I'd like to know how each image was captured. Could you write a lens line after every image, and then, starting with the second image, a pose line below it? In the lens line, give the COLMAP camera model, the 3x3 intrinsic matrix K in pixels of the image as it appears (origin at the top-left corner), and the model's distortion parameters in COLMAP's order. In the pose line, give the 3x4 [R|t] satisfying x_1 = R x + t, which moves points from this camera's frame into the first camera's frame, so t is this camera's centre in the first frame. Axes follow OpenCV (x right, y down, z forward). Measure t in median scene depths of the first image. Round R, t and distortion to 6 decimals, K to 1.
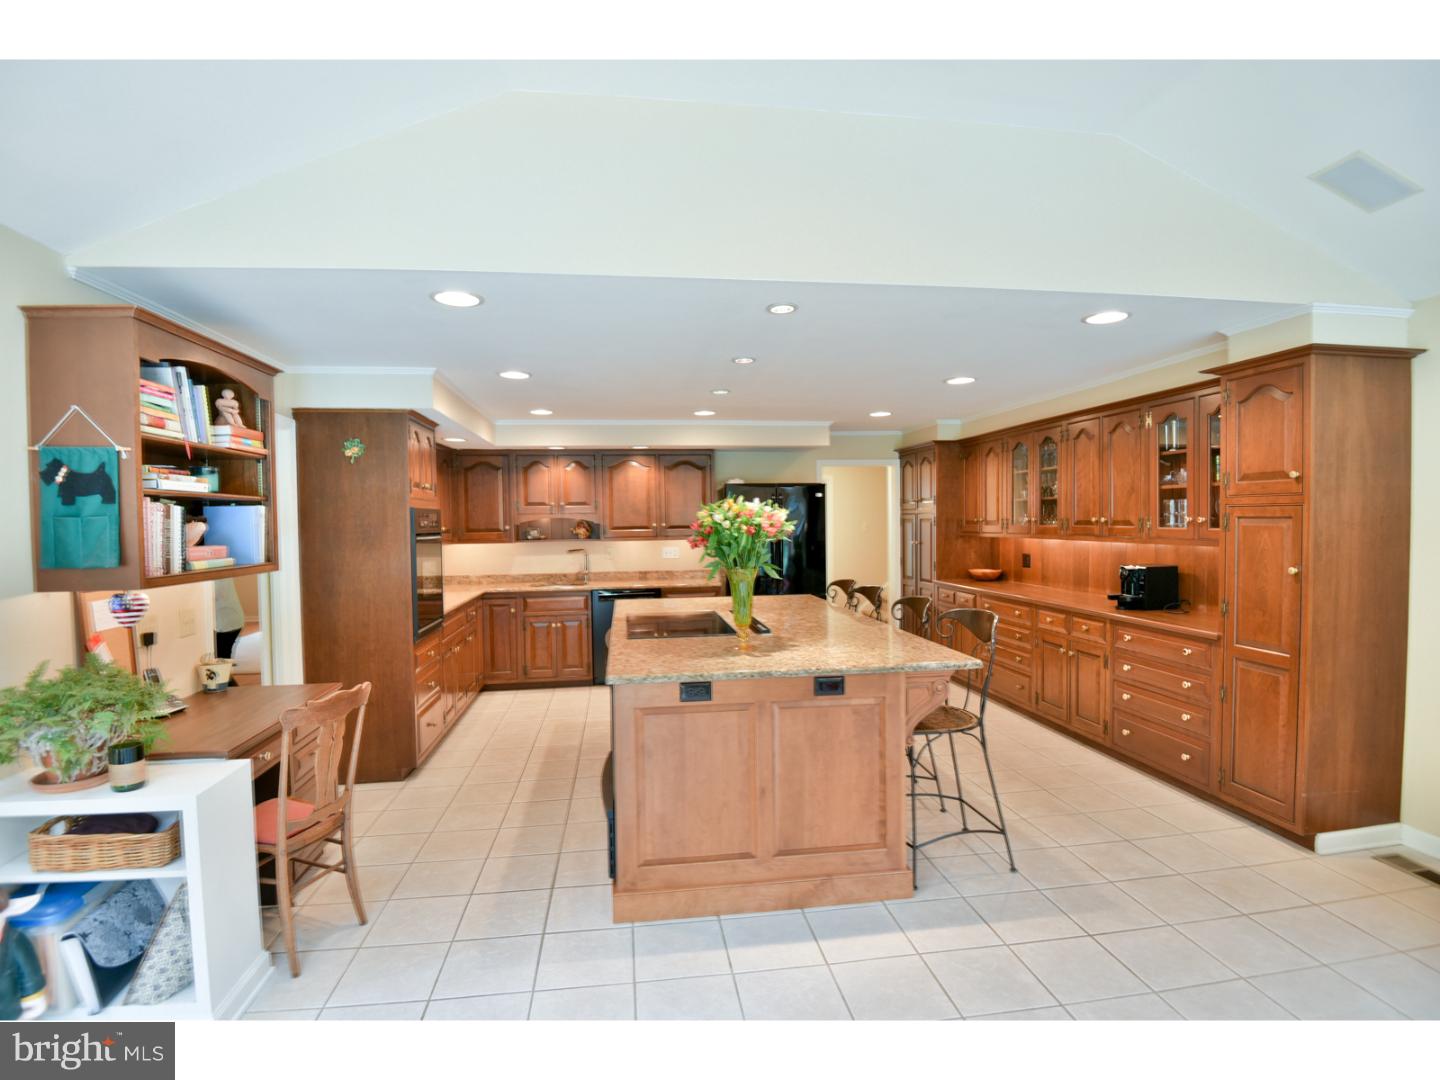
lens RADIAL K [[752.0, 0, 720.0], [0, 752.0, 540.0], [0, 0, 1]] dist [-0.001588, -0.000225]
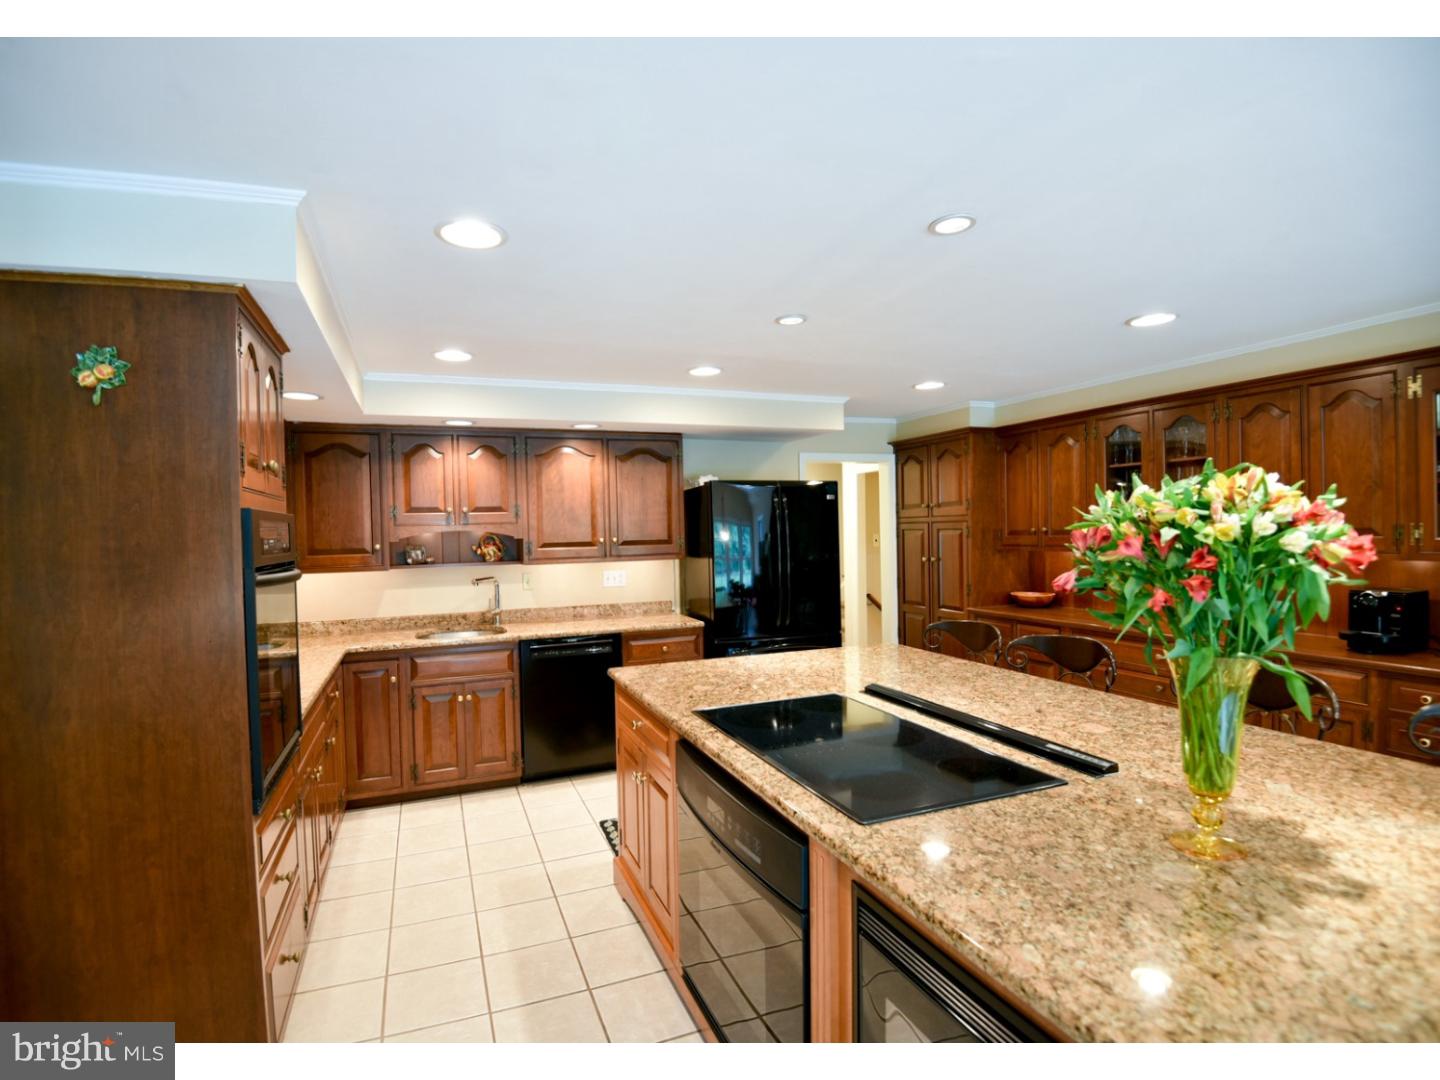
lens RADIAL K [[762.5, 0, 720.0], [0, 762.5, 540.0], [0, 0, 1]] dist [-0.000997, -0.034160]
pose [[0.974880, -0.010107, 0.222500, -0.142723], [0.013666, 0.999802, -0.014461, -0.008824], [-0.222309, 0.017138, 0.974826, 0.302710]]
